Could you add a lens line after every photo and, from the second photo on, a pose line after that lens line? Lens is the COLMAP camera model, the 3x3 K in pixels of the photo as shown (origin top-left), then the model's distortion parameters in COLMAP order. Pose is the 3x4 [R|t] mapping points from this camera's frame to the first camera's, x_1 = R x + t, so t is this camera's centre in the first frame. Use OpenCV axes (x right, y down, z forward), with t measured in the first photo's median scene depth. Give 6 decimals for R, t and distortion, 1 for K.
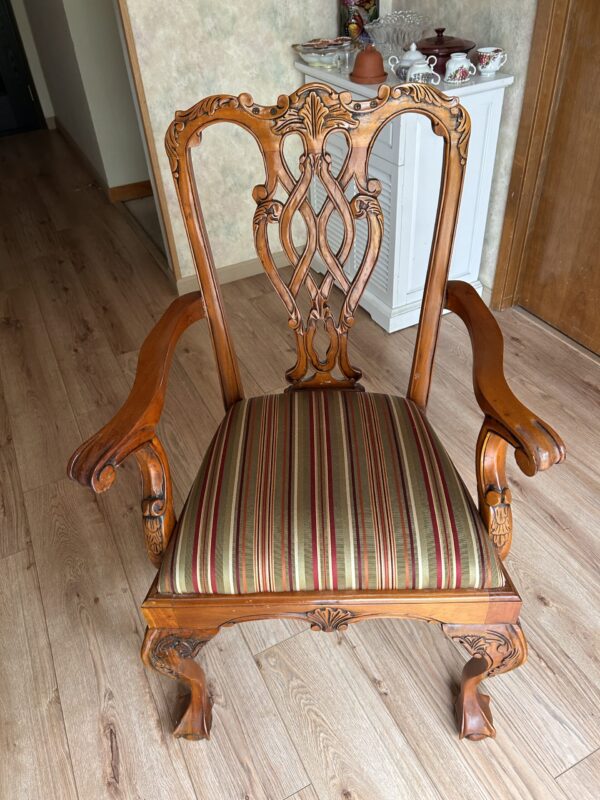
lens RADIAL K [[612.0, 0, 299.3], [0, 612.0, 395.6], [0, 0, 1]] dist [0.050418, -0.059705]
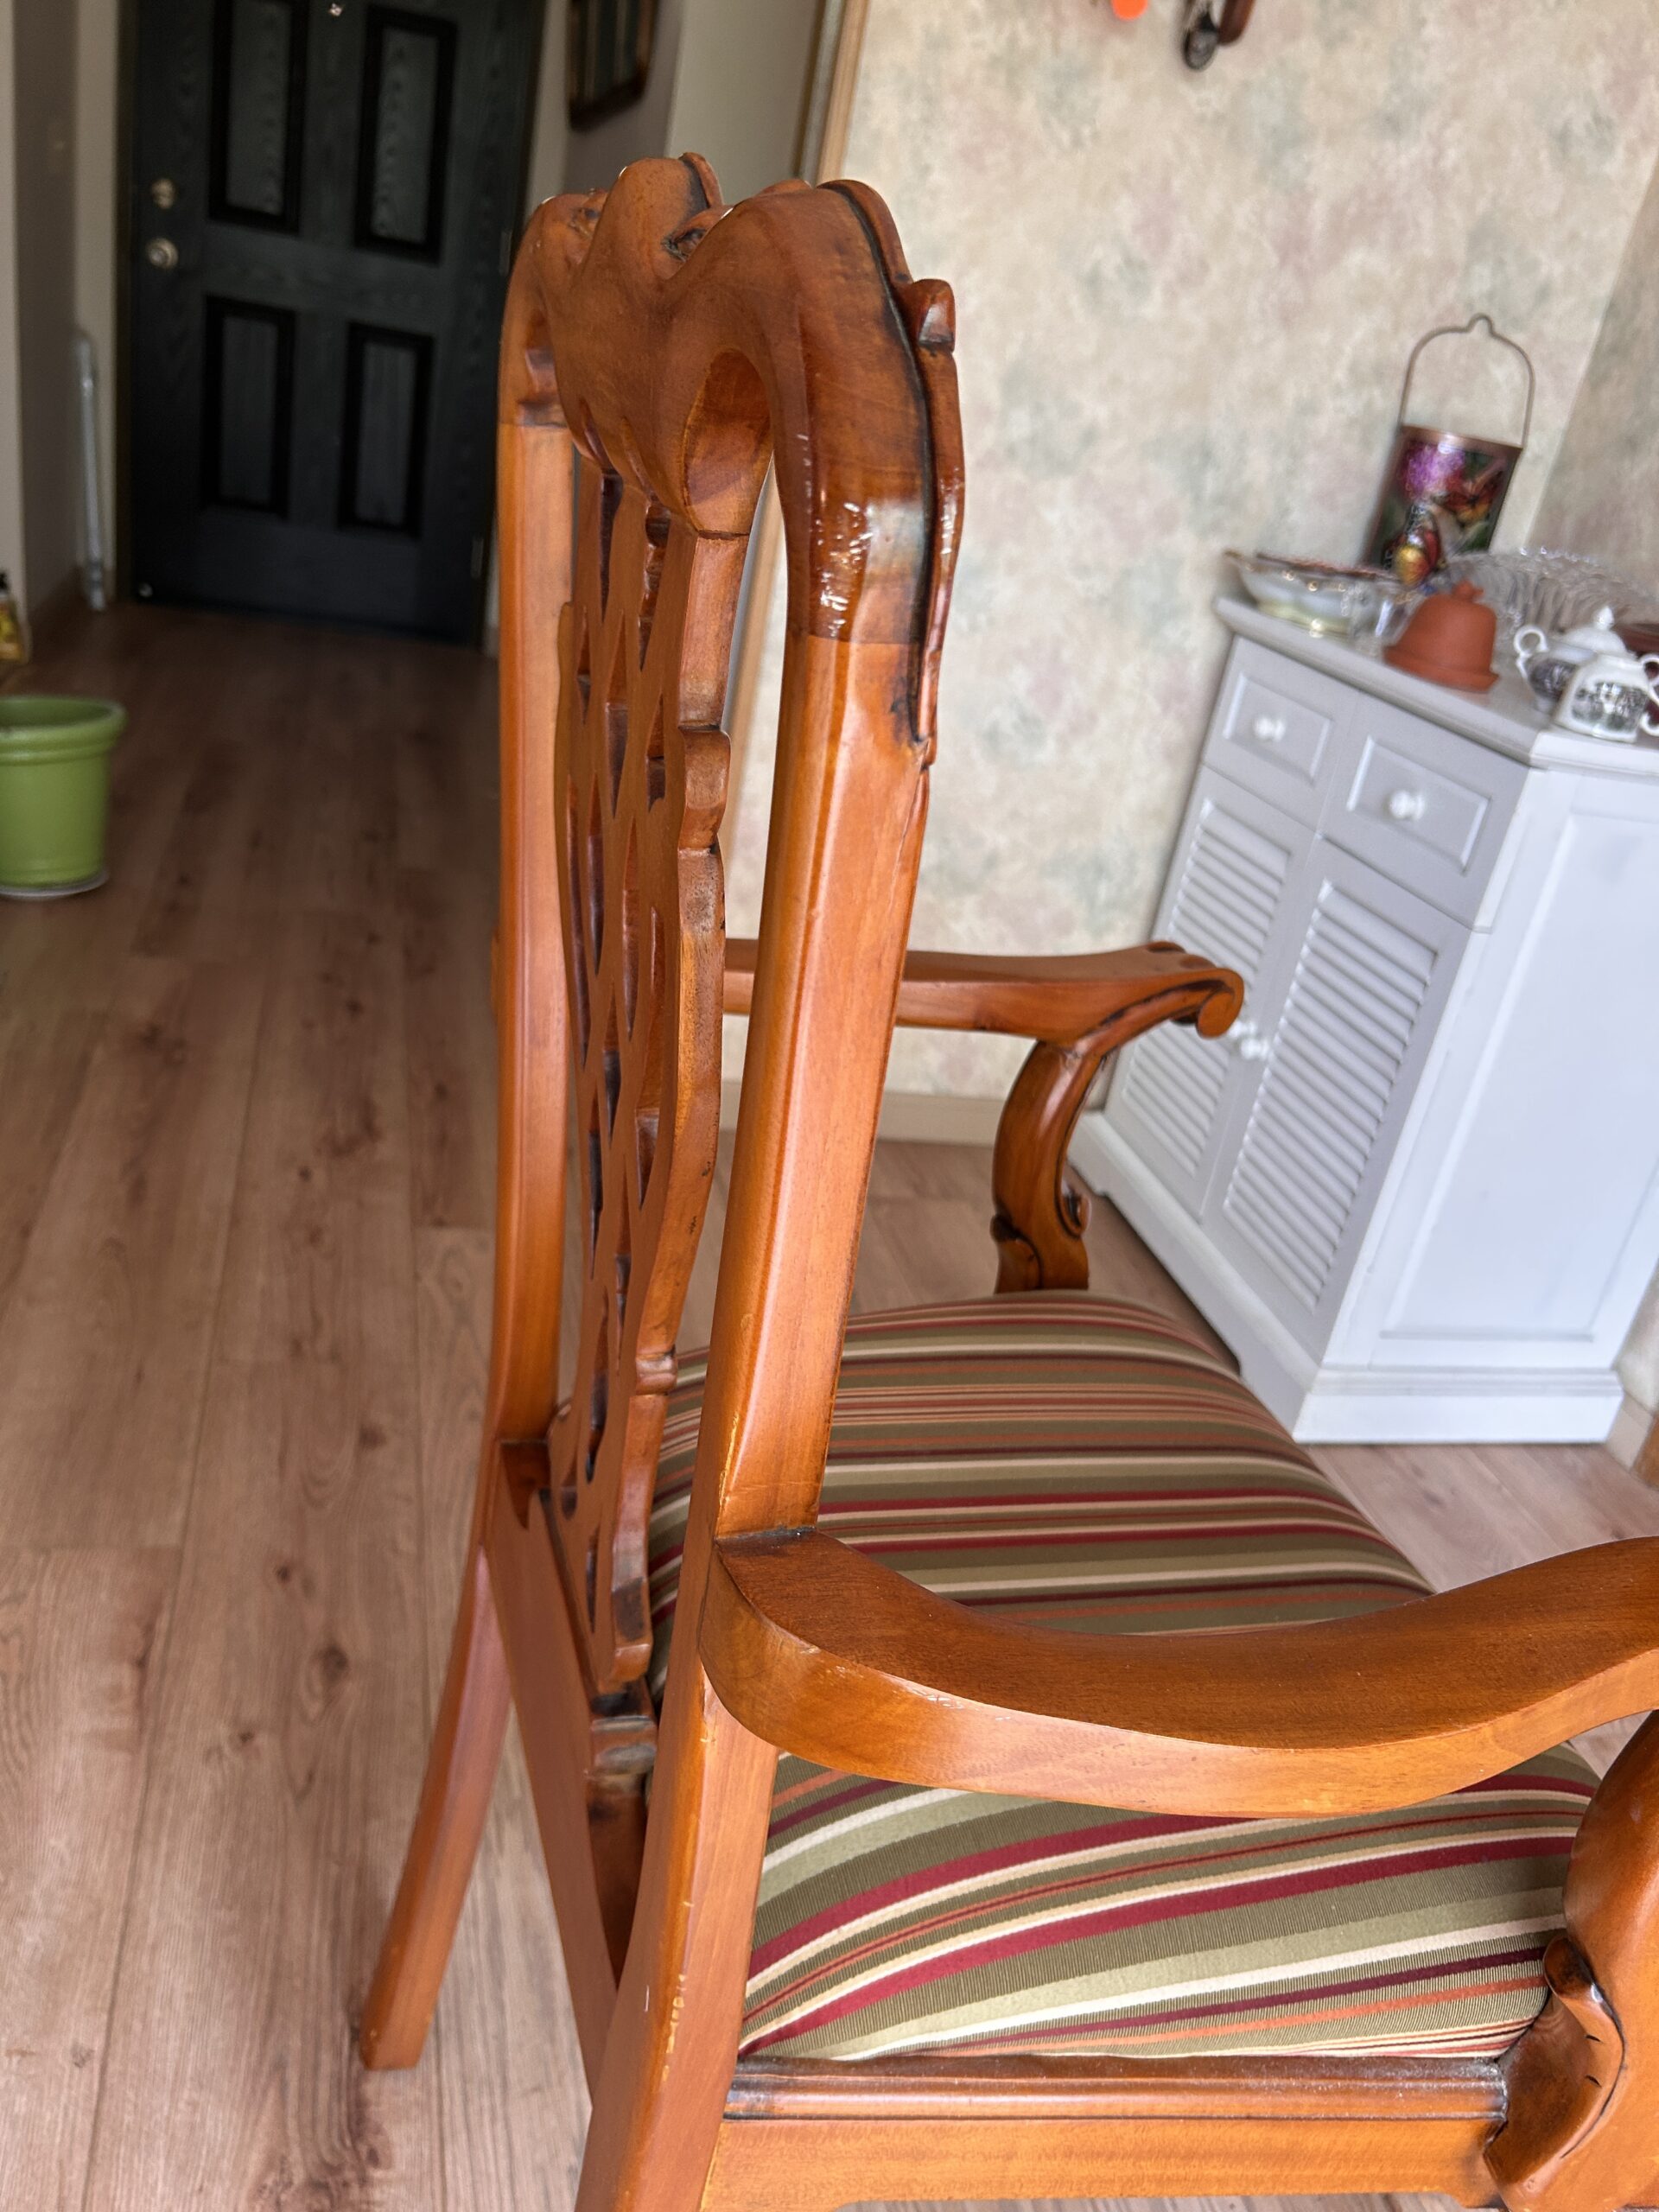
lens RADIAL K [[1692.2, 0, 827.6], [0, 1692.2, 1093.8], [0, 0, 1]] dist [0.050418, -0.059705]
pose [[0.947294, 0.301900, -0.107194, -0.028912], [-0.319747, 0.911759, -0.257795, 0.030112], [0.019907, 0.278483, 0.960235, 0.163107]]
